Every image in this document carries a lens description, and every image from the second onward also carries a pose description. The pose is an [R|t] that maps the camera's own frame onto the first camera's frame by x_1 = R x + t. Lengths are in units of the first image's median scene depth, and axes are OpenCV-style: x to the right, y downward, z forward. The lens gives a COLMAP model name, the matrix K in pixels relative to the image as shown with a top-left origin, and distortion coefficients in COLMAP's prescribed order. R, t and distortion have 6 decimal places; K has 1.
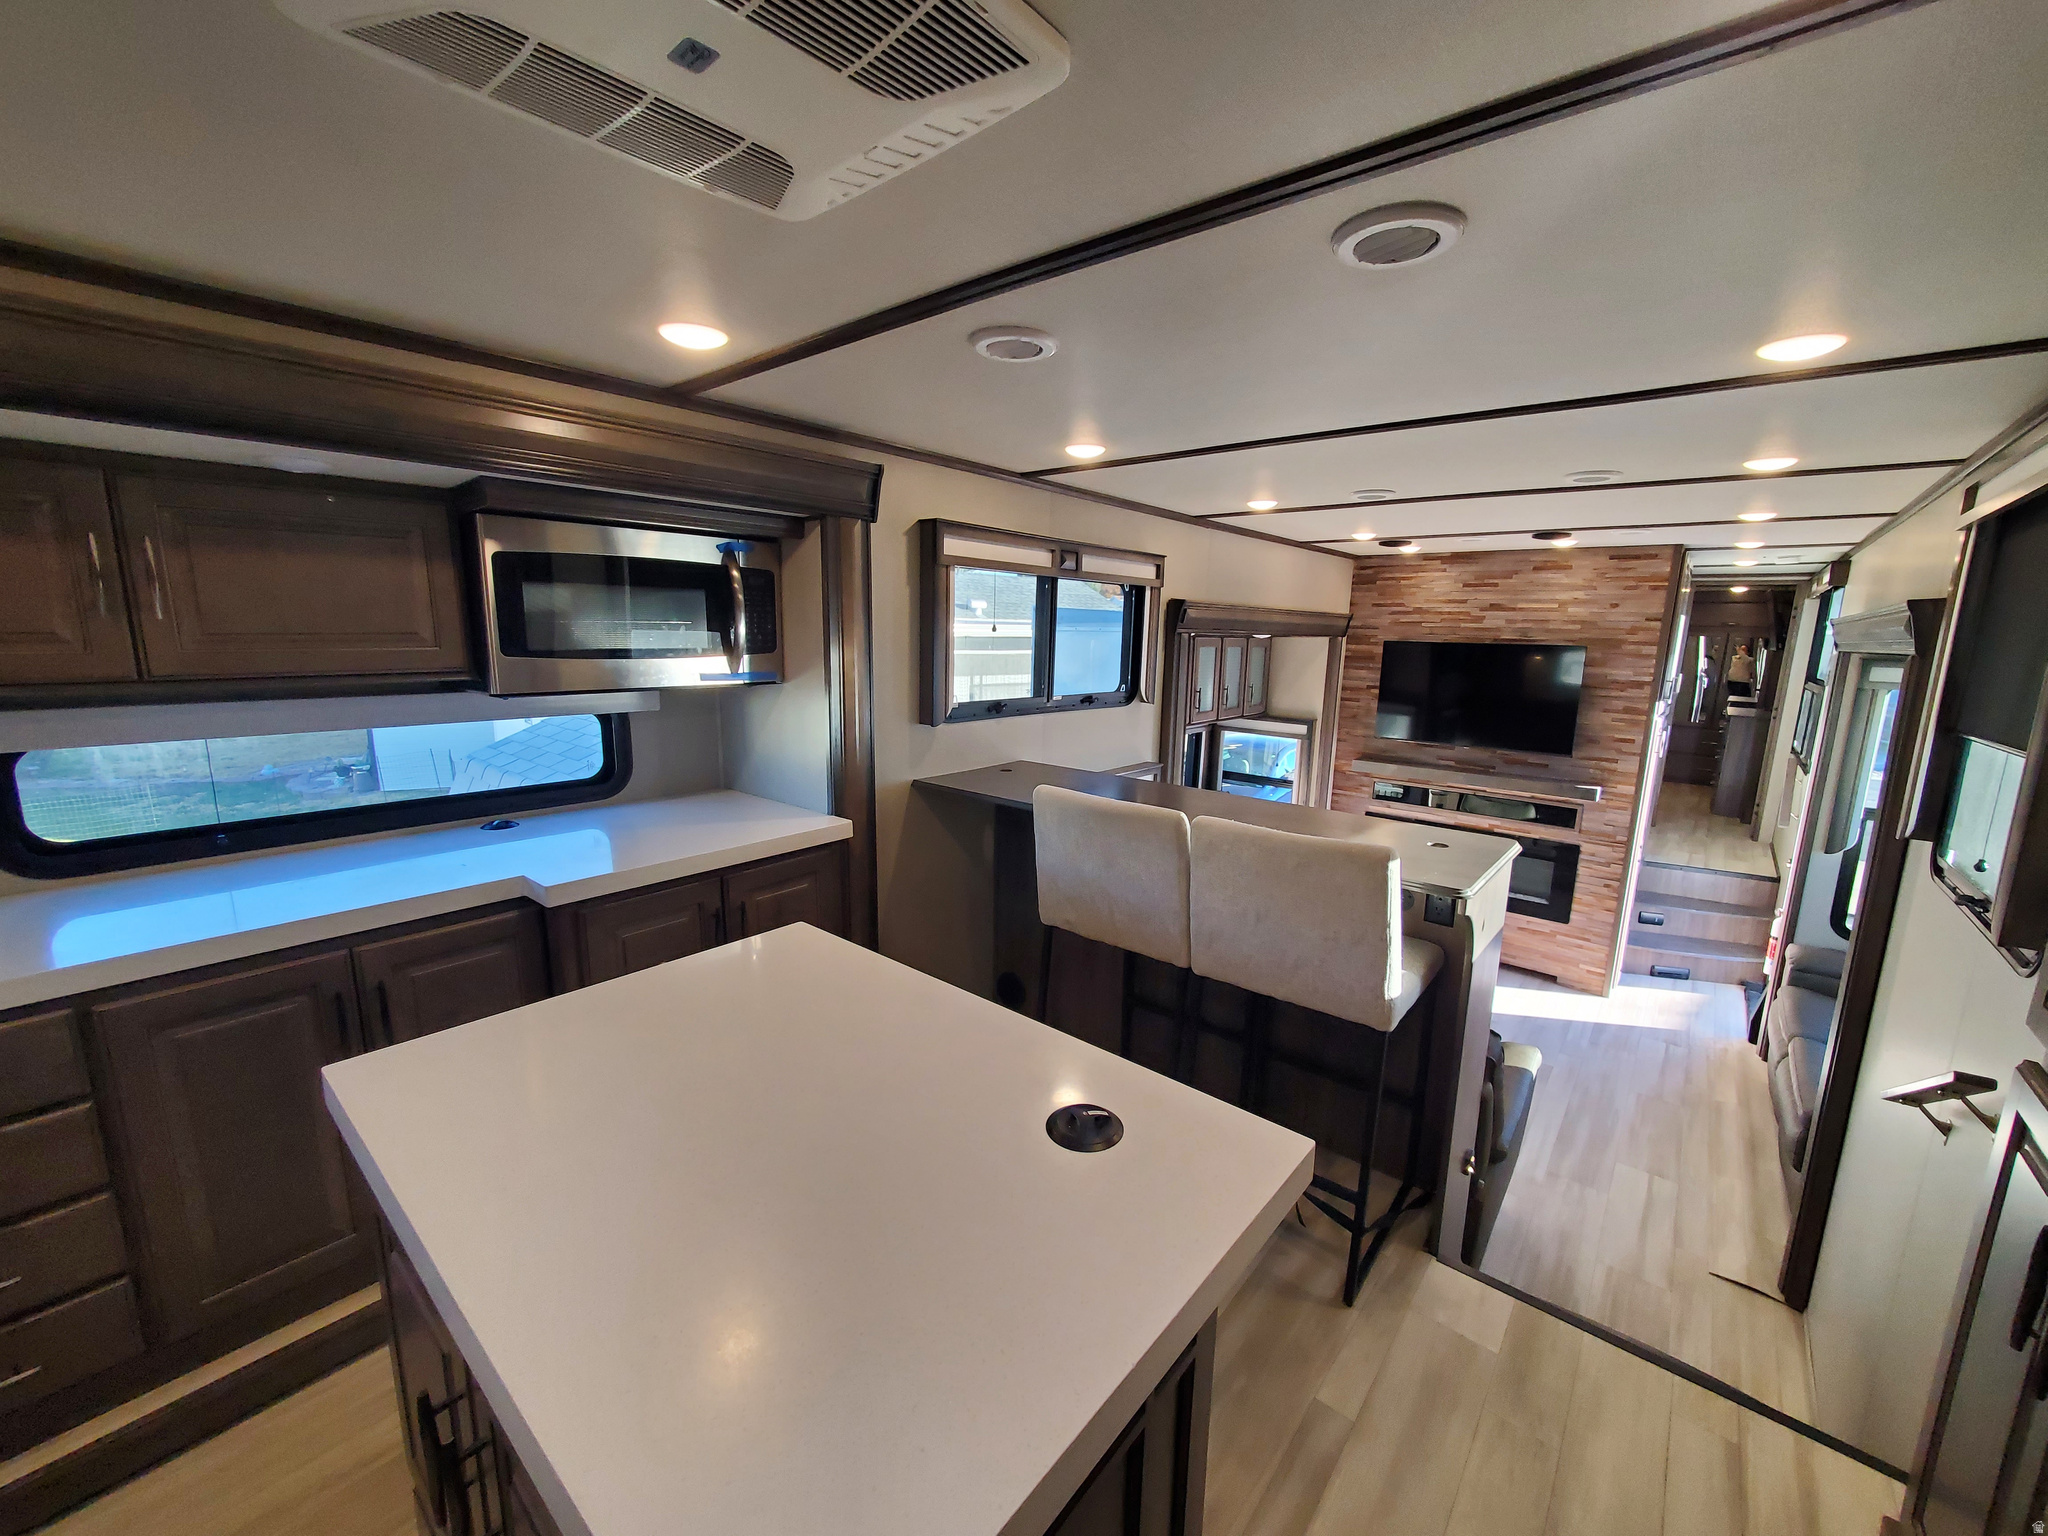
lens RADIAL K [[811.6, 0, 1047.3], [0, 811.6, 769.8], [0, 0, 1]] dist [0.016490, -0.009698]
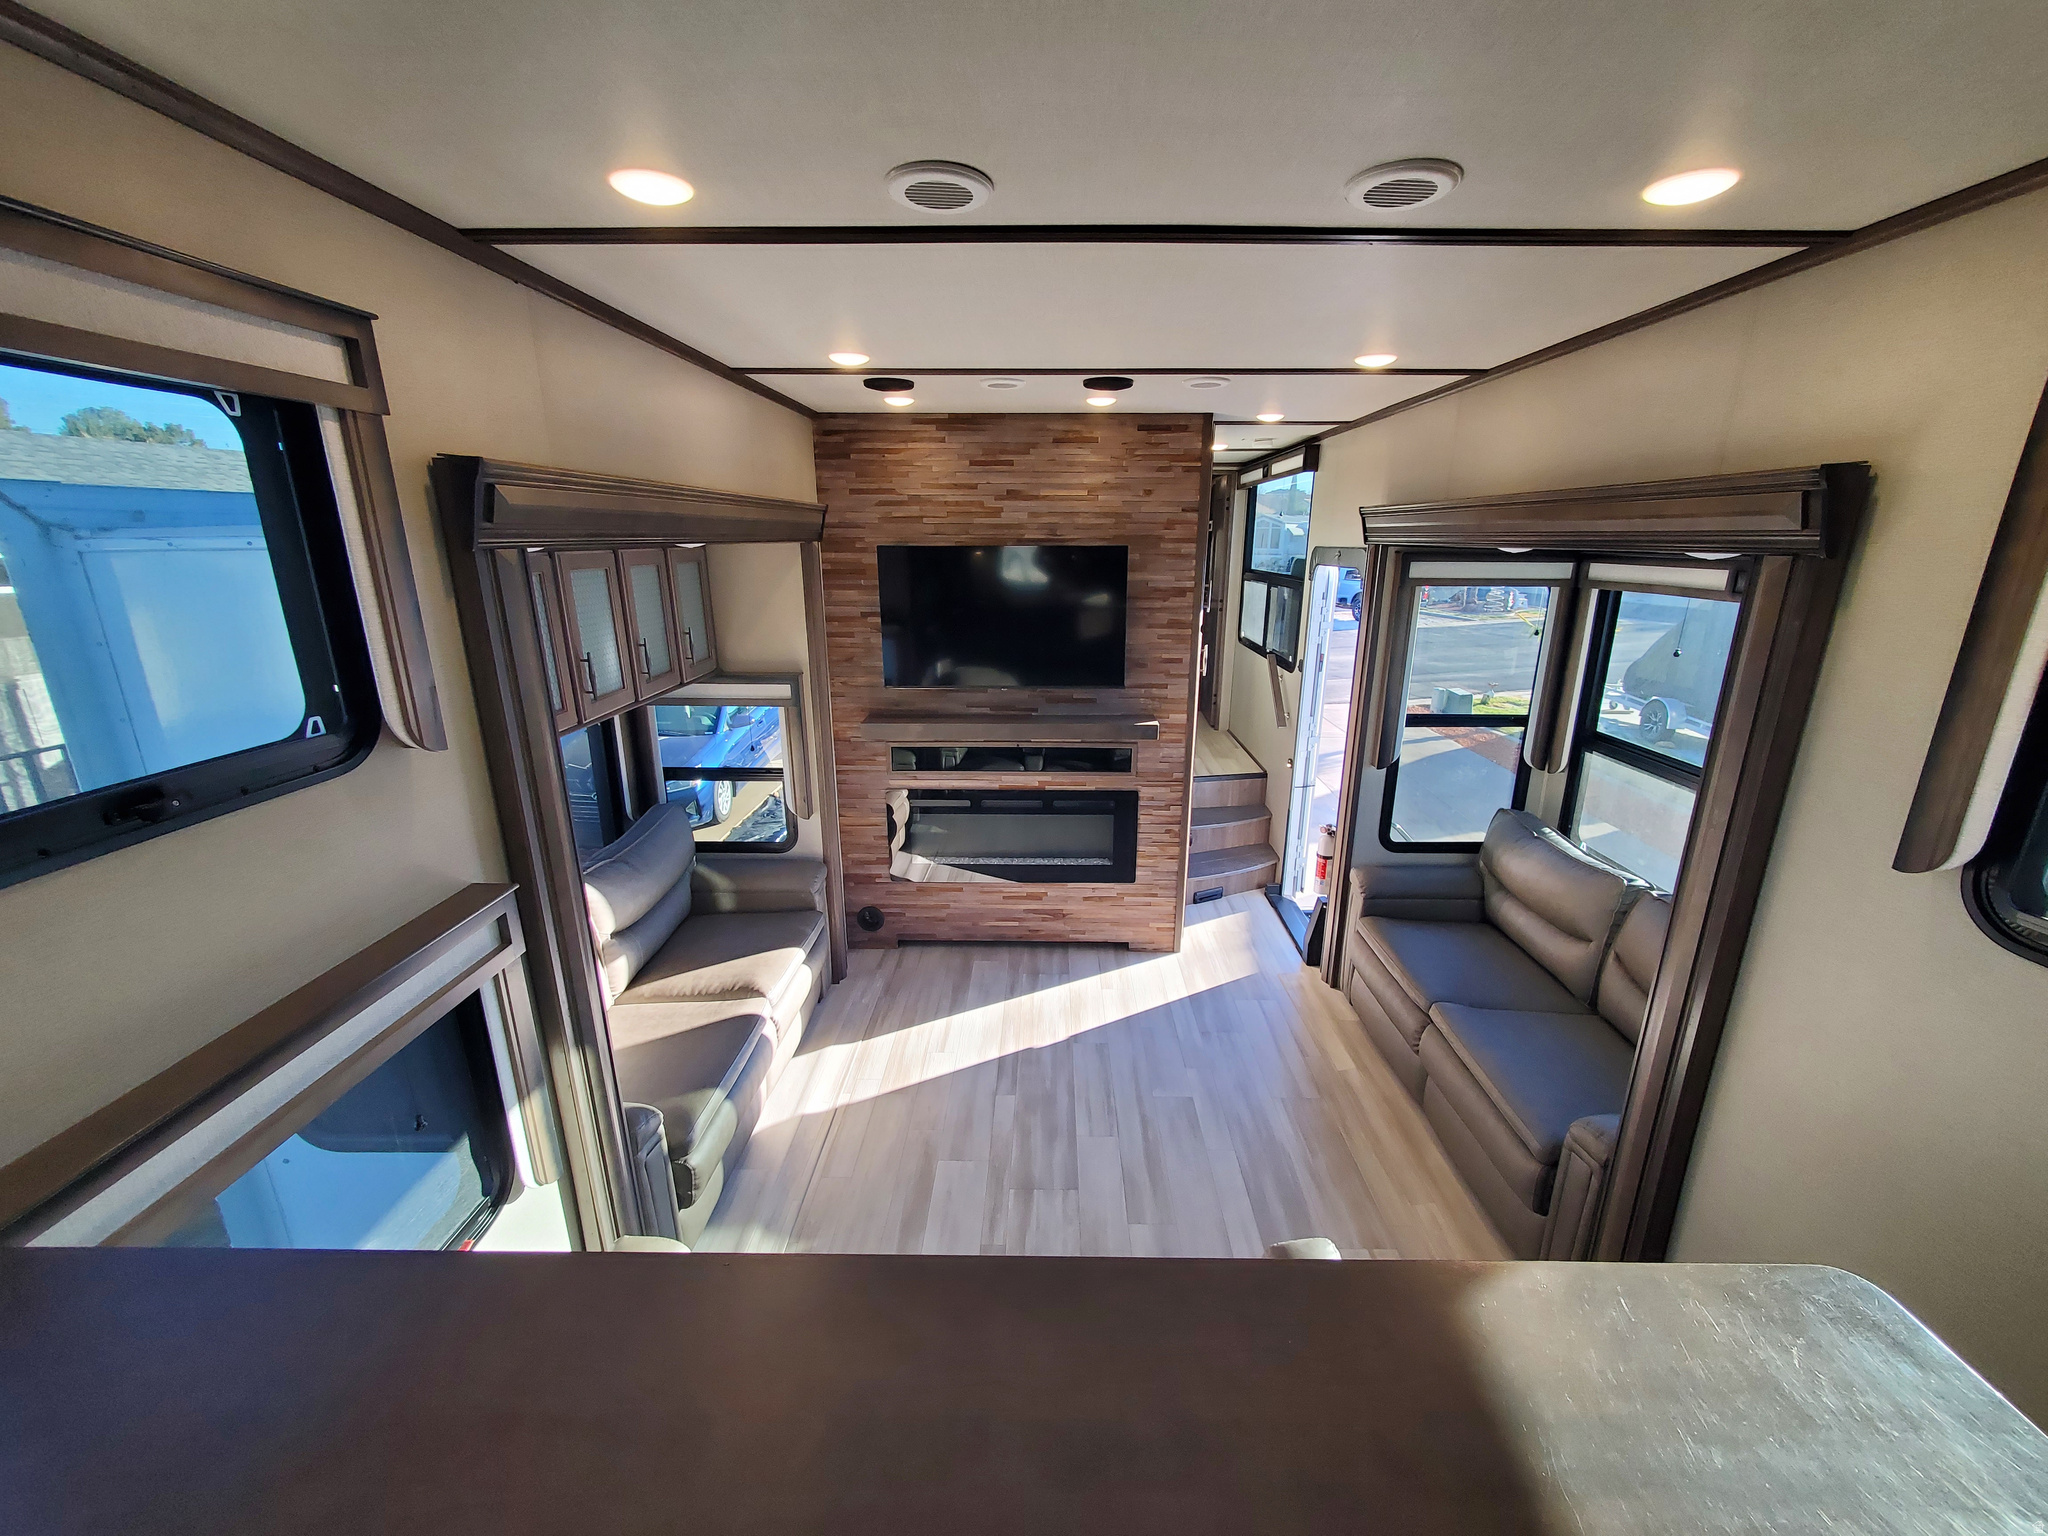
lens RADIAL K [[811.6, 0, 1047.3], [0, 811.6, 769.8], [0, 0, 1]] dist [0.016490, -0.009698]
pose [[0.778440, -0.197307, 0.595903, 0.141602], [0.126067, 0.979114, 0.159507, -0.112473], [-0.614929, -0.049043, 0.787056, 0.632786]]
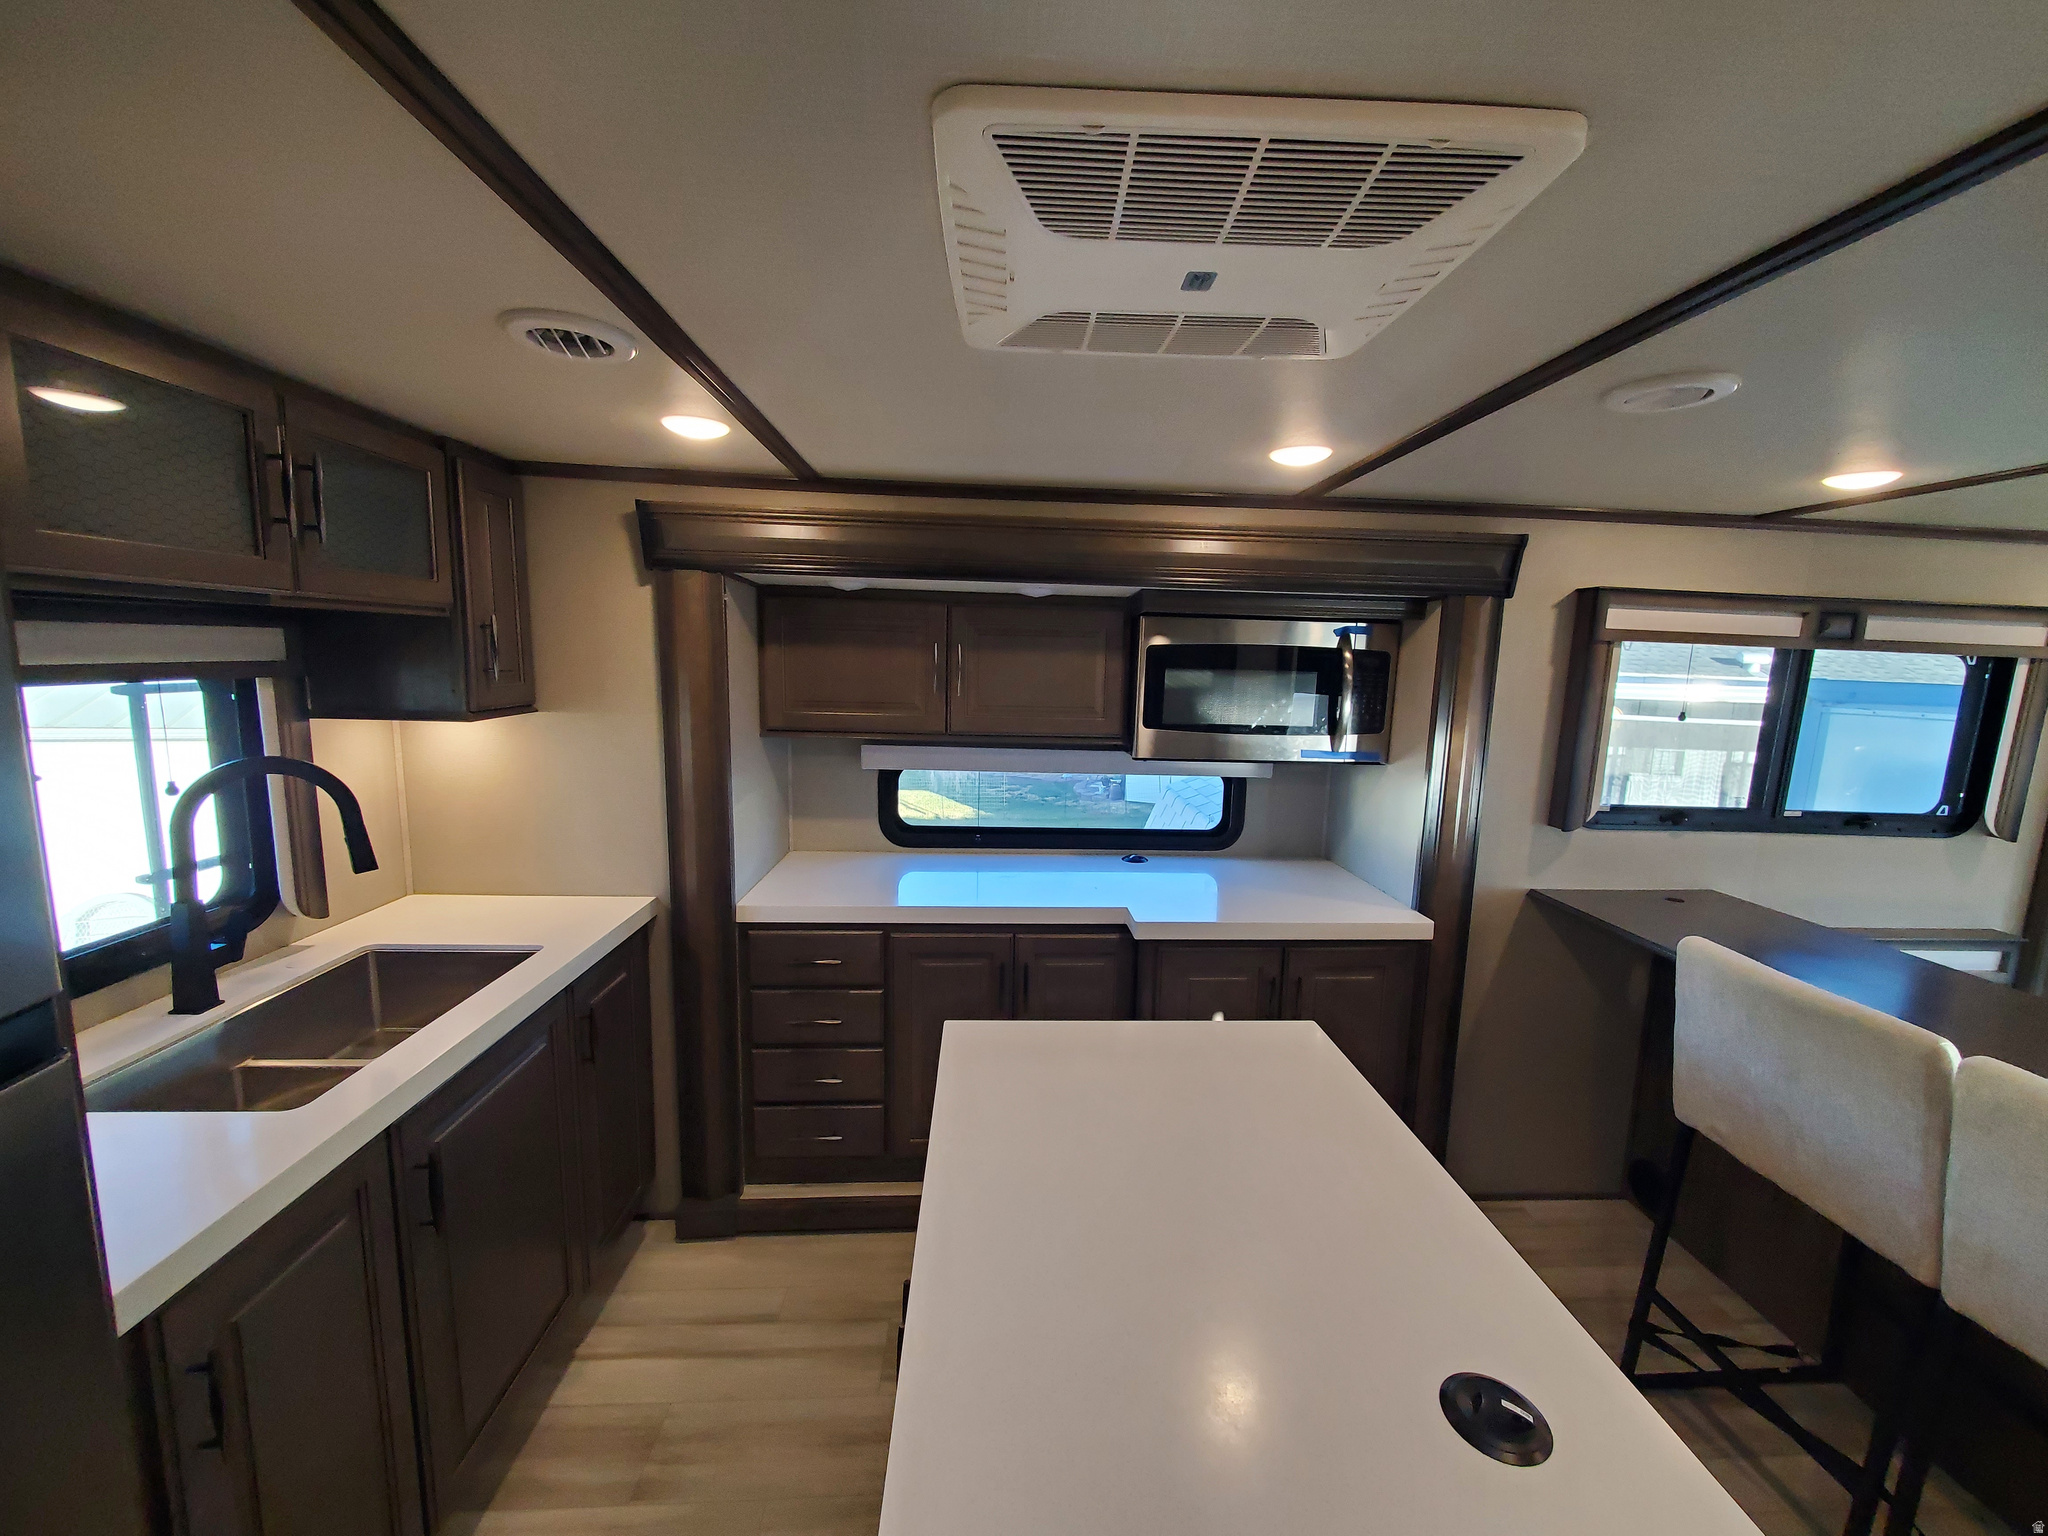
lens RADIAL K [[812.0, 0, 1036.9], [0, 812.0, 770.6], [0, 0, 1]] dist [0.000190, 0.000292]
pose [[0.682473, 0.103140, -0.723597, 0.074965], [-0.143221, 0.989673, 0.005985, -0.036338], [0.716742, 0.099550, 0.690196, 0.023943]]
